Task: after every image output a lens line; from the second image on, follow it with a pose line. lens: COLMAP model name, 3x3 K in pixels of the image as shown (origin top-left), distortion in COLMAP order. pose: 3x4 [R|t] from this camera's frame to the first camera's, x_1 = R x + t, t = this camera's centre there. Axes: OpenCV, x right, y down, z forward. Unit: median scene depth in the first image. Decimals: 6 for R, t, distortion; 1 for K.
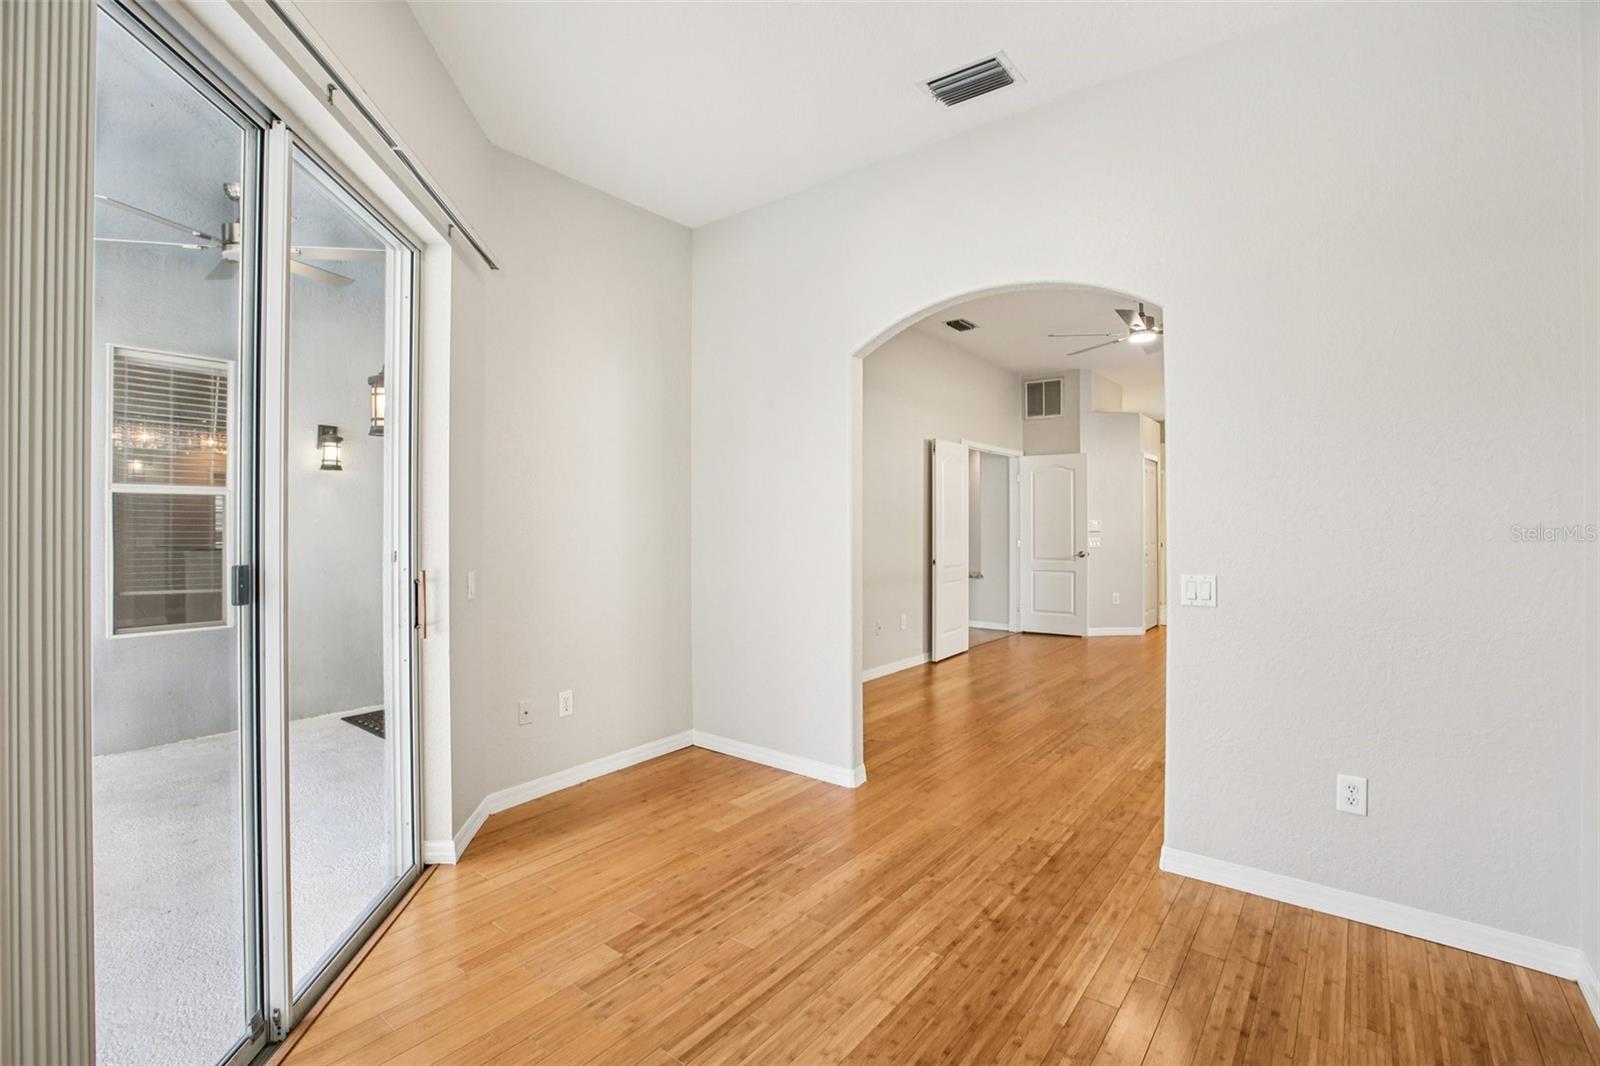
lens RADIAL K [[731.1, 0, 792.9], [0, 731.1, 541.3], [0, 0, 1]] dist [-0.046606, 0.011713]
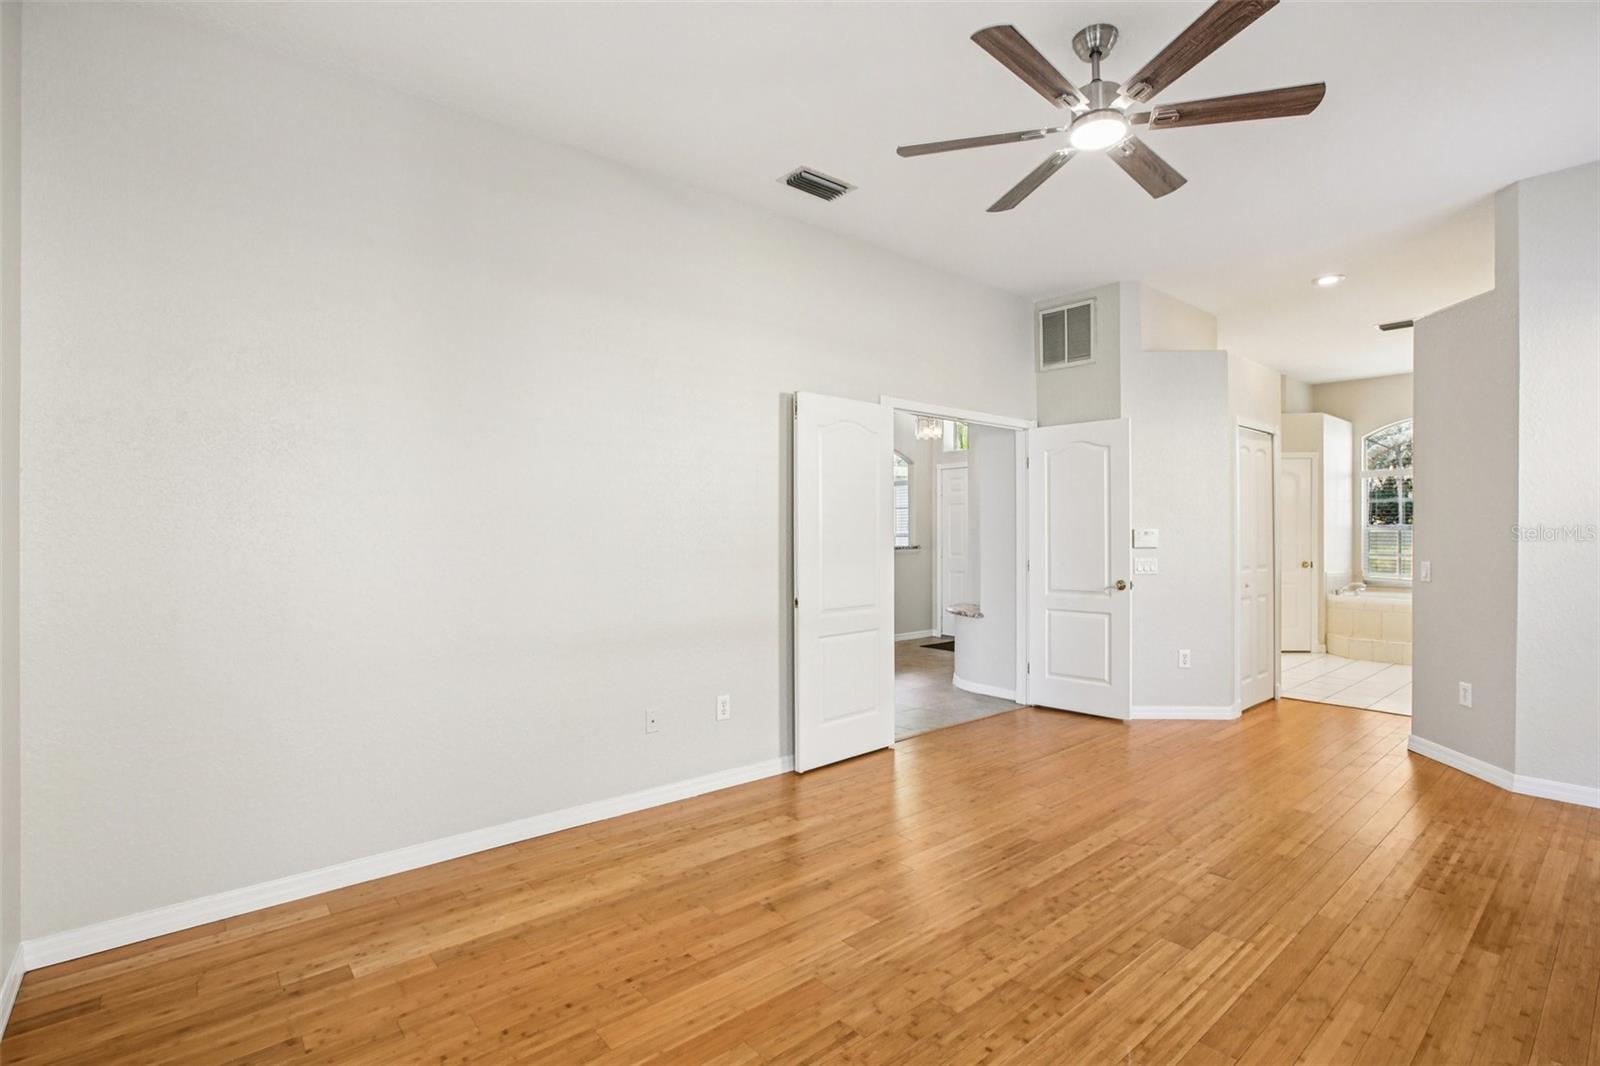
lens RADIAL K [[731.1, 0, 843.4], [0, 731.1, 544.3], [0, 0, 1]] dist [-0.046606, 0.011713]
pose [[0.982335, 0.005451, -0.187051, 0.281863], [-0.005583, 0.999984, -0.000182, -0.015290], [0.187047, 0.001223, 0.982350, 0.358264]]
